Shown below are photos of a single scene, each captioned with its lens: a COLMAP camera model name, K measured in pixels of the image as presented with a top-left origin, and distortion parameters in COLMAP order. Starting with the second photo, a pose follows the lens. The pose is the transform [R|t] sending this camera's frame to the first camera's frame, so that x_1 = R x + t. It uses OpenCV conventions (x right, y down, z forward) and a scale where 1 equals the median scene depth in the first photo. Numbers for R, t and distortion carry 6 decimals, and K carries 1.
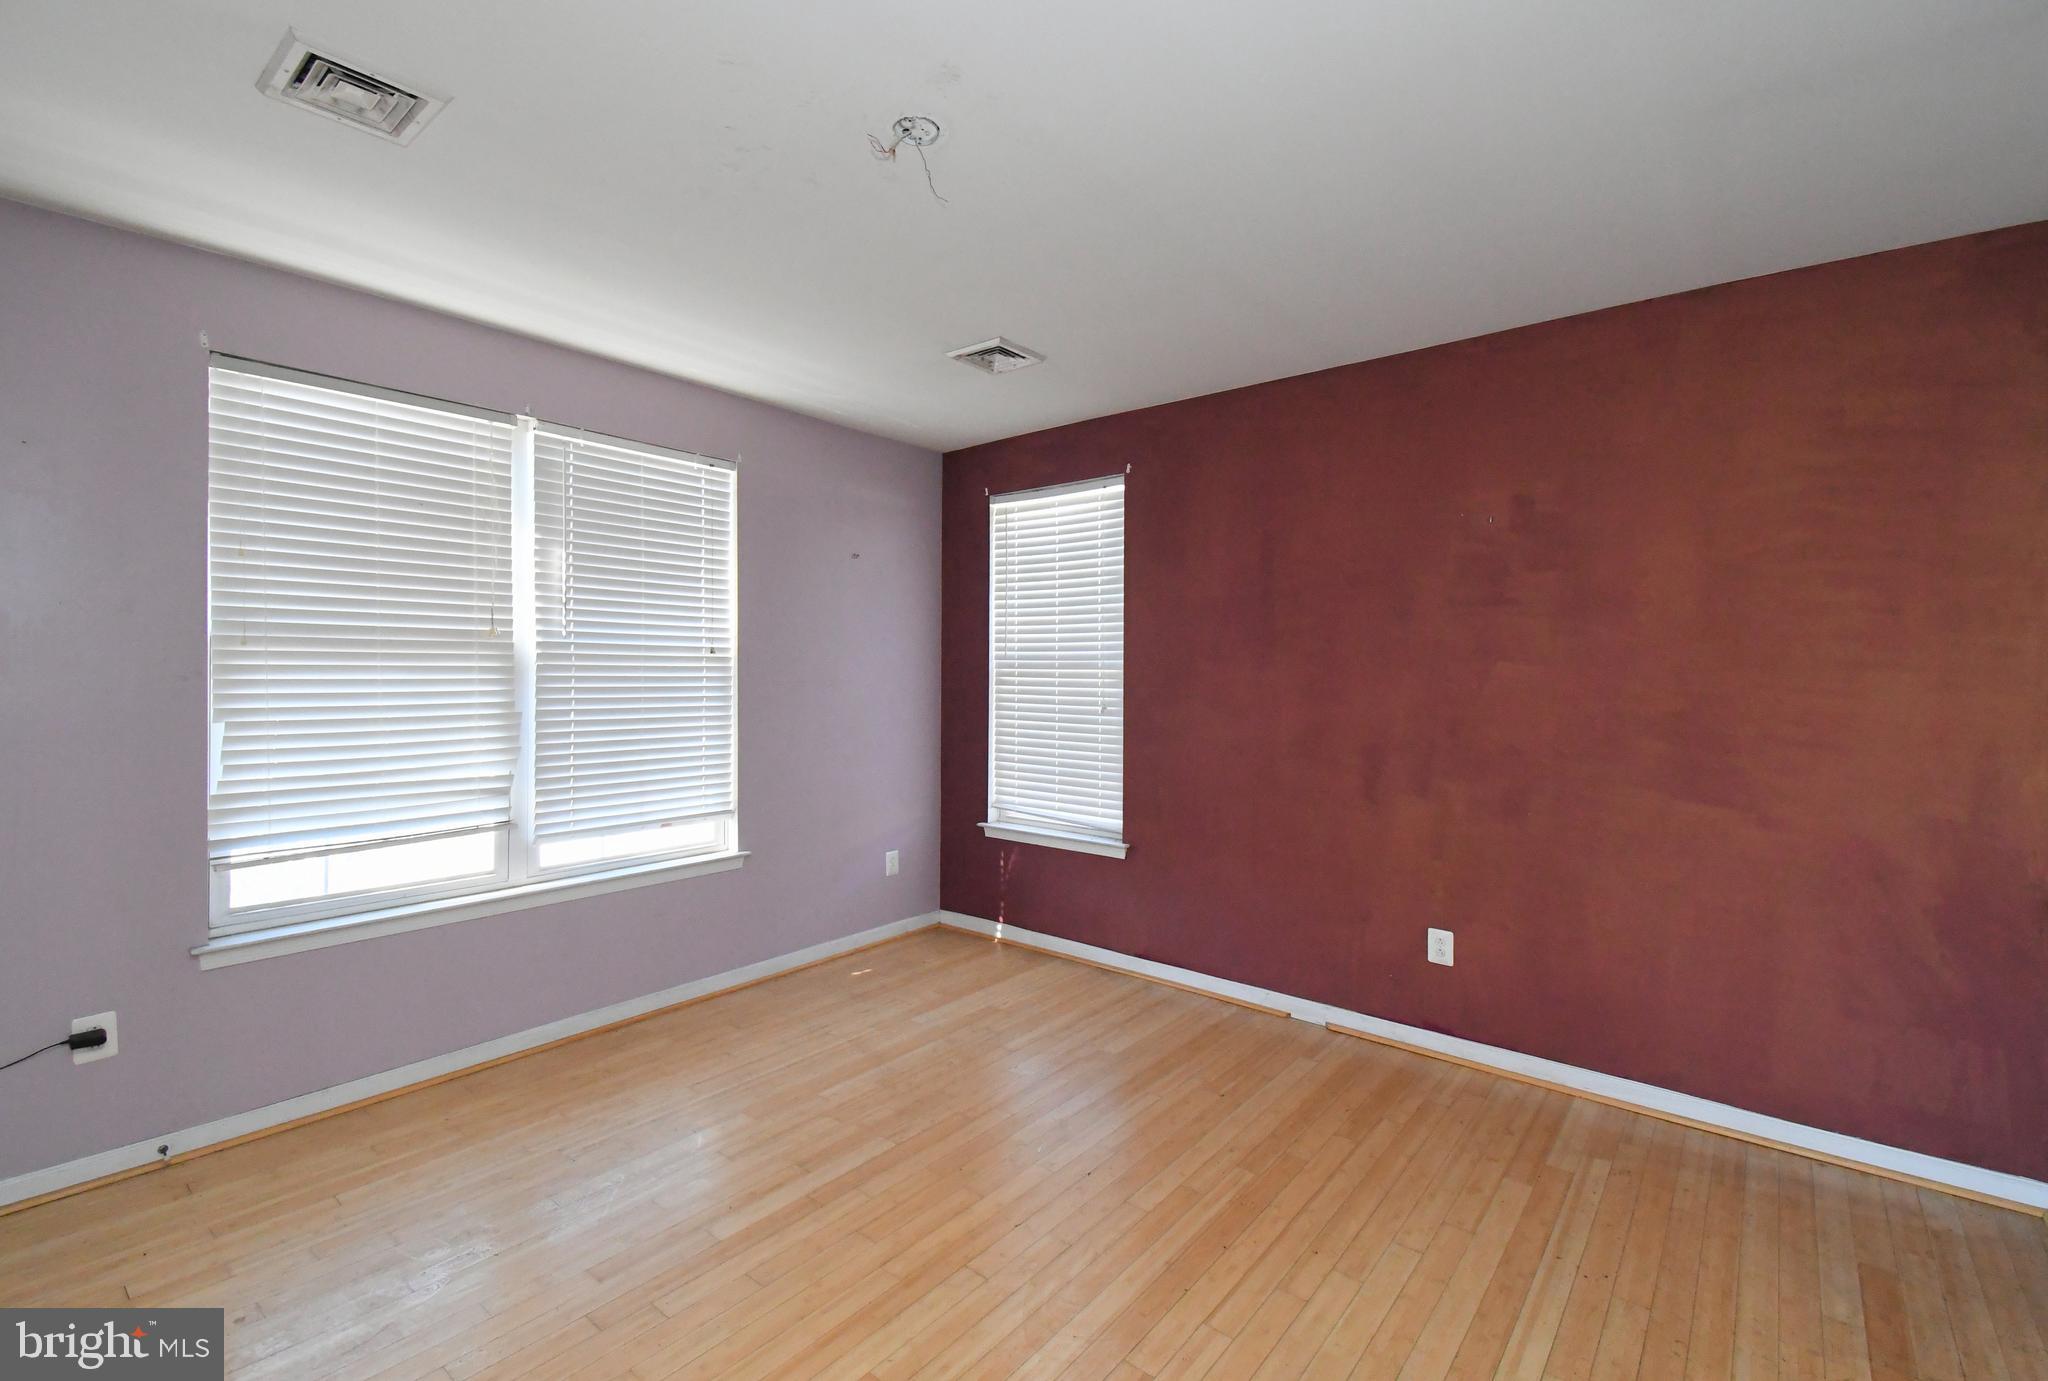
lens RADIAL K [[870.2, 0, 1024.7], [0, 870.2, 675.0], [0, 0, 1]] dist [0.001009, -0.000442]
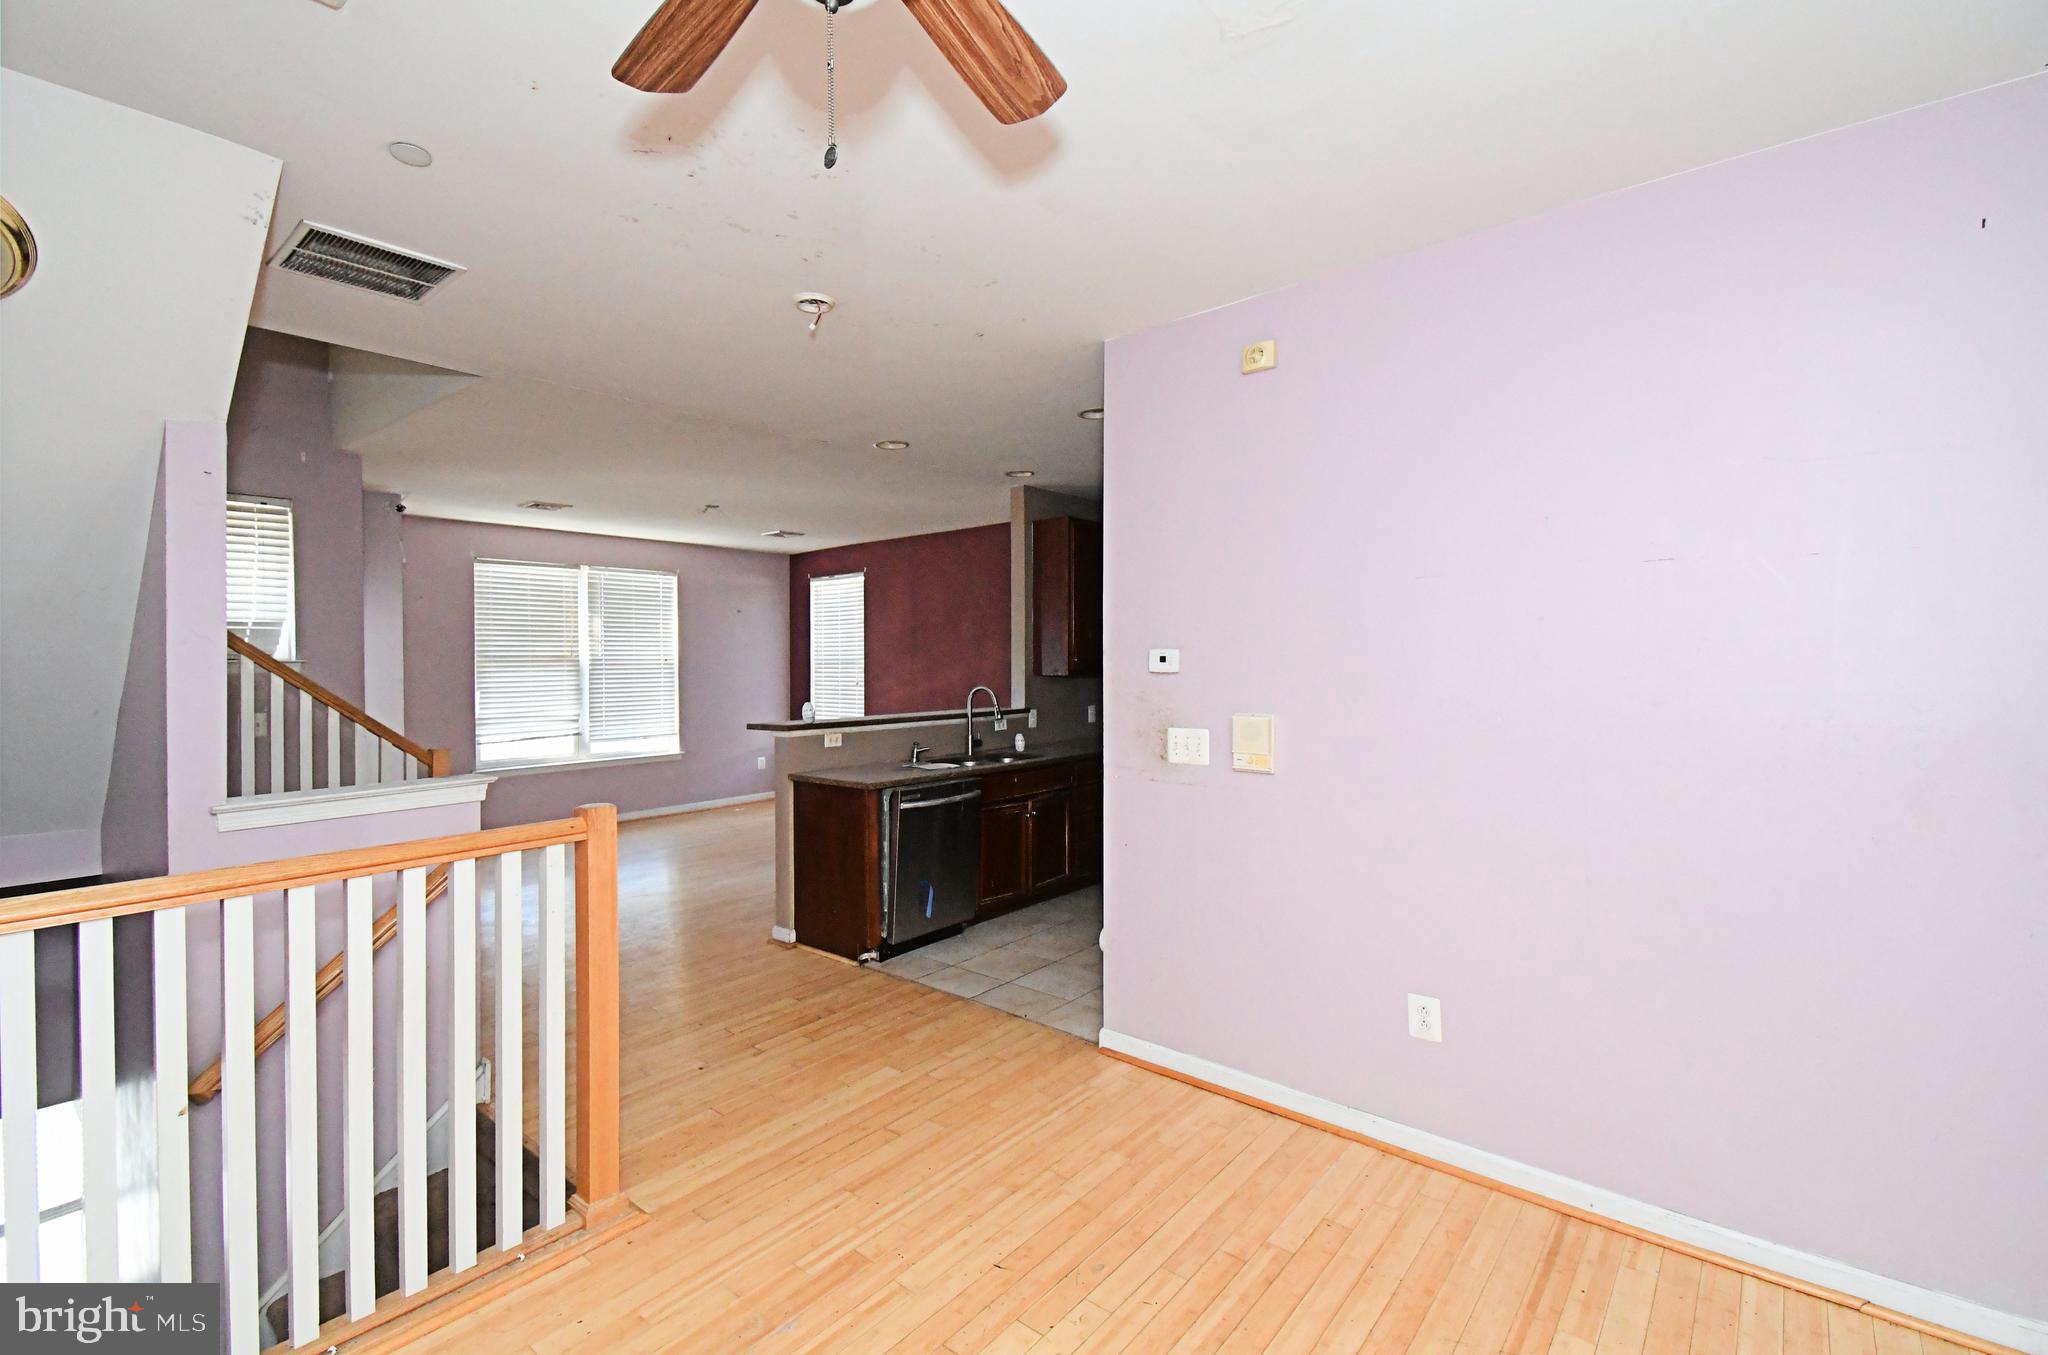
lens RADIAL K [[904.8, 0, 1052.7], [0, 904.8, 656.3], [0, 0, 1]] dist [0.000716, 0.000022]
pose [[0.999852, -0.015105, 0.008277, 0.701343], [0.015143, 0.999875, -0.004533, -0.013620], [-0.008207, 0.004658, 0.999955, -1.515609]]
